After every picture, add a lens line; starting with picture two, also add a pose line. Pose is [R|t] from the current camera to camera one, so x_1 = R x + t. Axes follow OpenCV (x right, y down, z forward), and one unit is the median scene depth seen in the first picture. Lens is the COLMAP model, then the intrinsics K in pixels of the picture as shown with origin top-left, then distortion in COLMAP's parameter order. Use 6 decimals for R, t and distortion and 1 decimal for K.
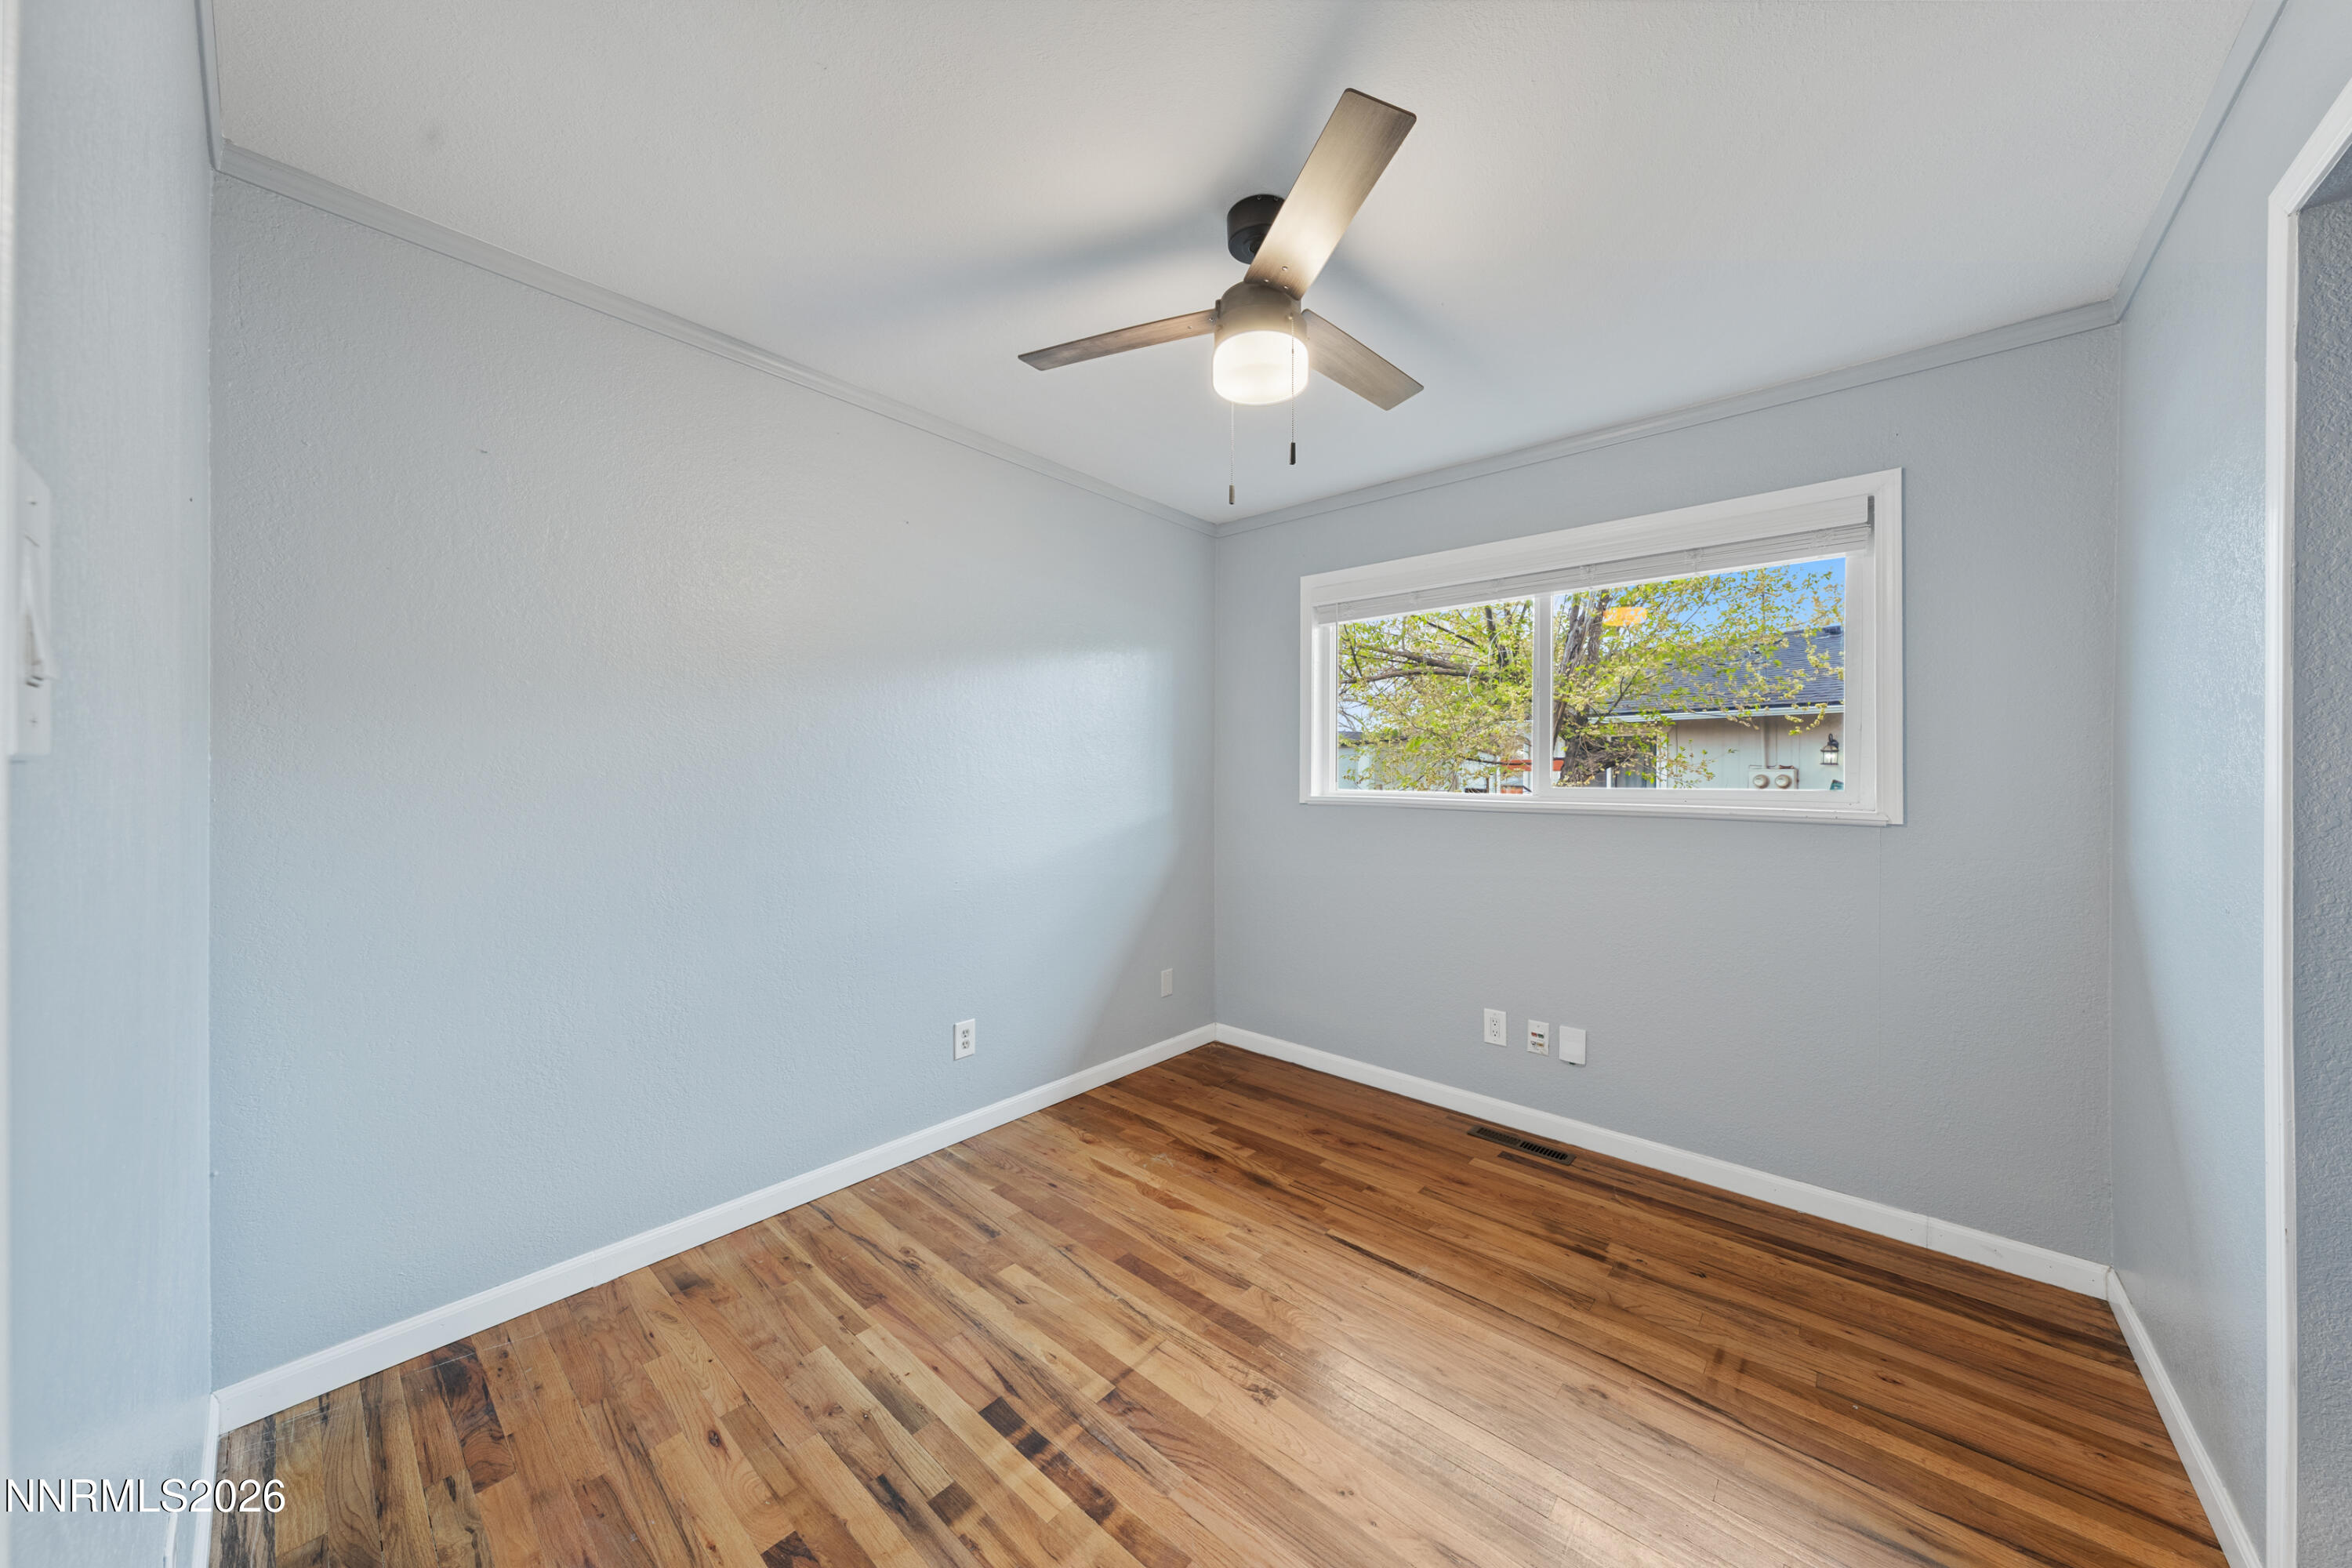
lens RADIAL K [[795.7, 0, 1176.0], [0, 795.7, 784.0], [0, 0, 1]] dist [-0.002080, -0.000259]
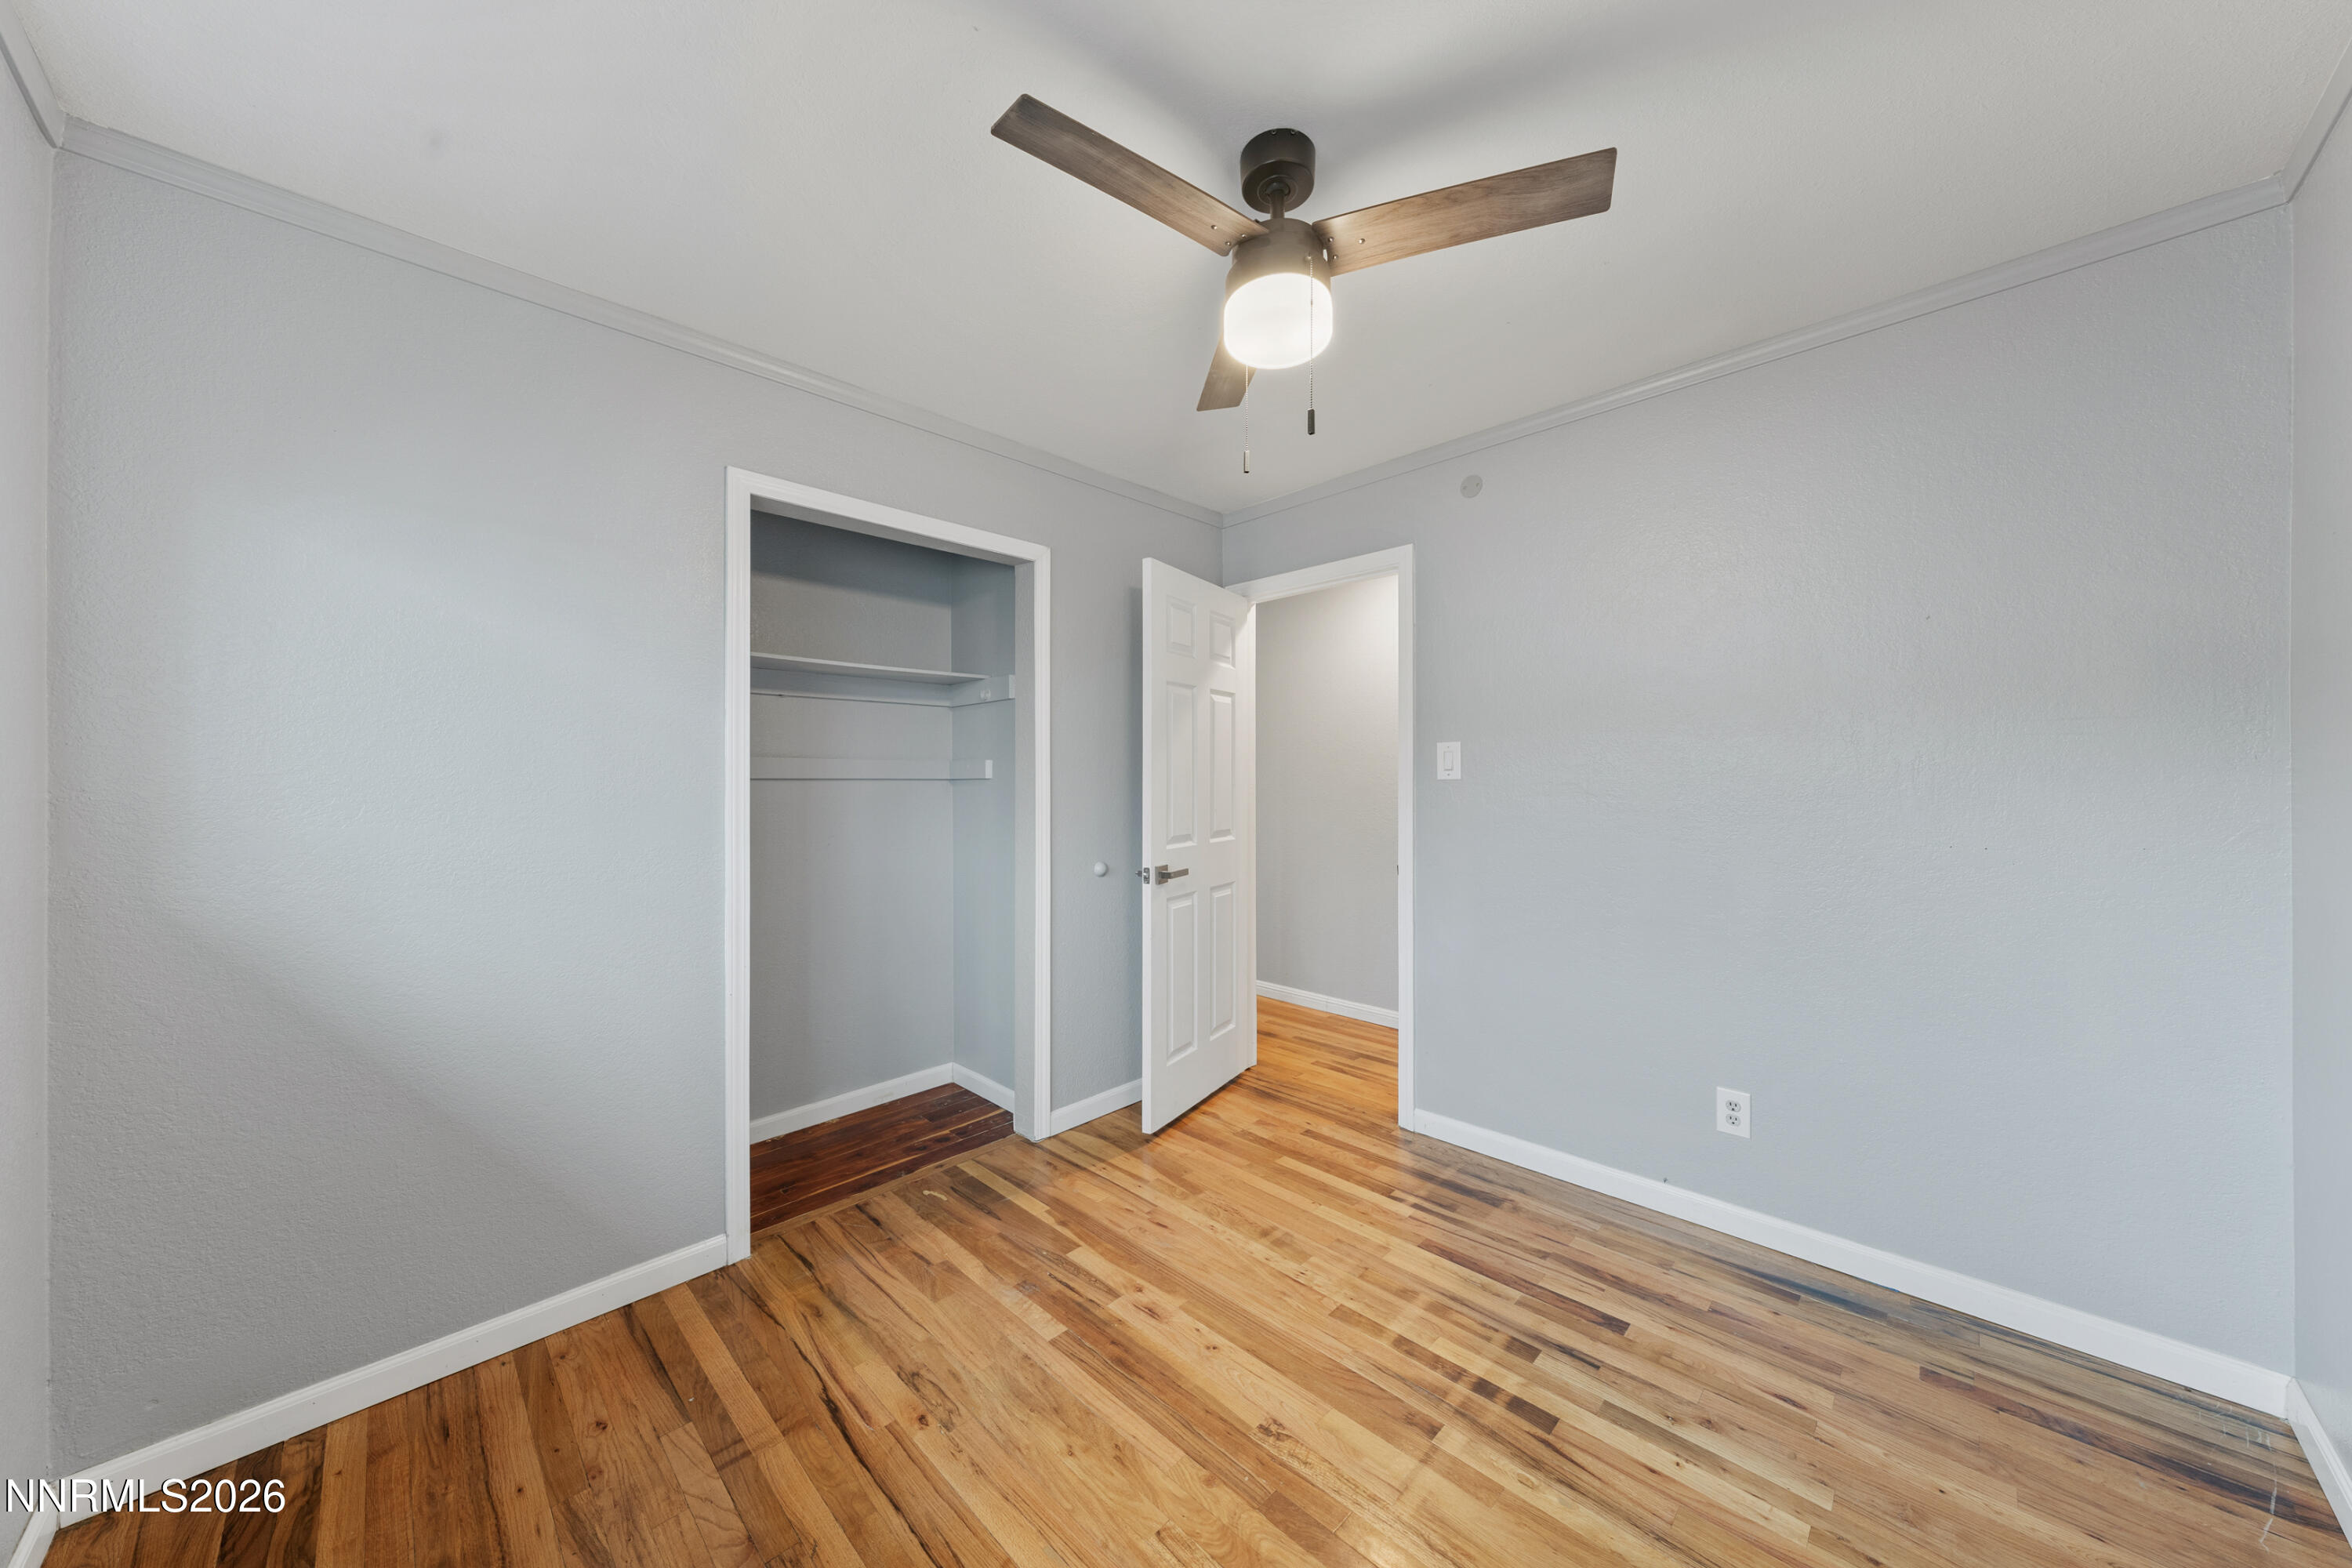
lens RADIAL K [[795.7, 0, 1176.0], [0, 795.7, 784.0], [0, 0, 1]] dist [-0.002080, -0.000259]
pose [[-0.997752, 0.001240, 0.067002, 0.162108], [0.001753, 0.999970, 0.007604, -0.016922], [-0.066991, 0.007704, -0.997724, 1.984190]]
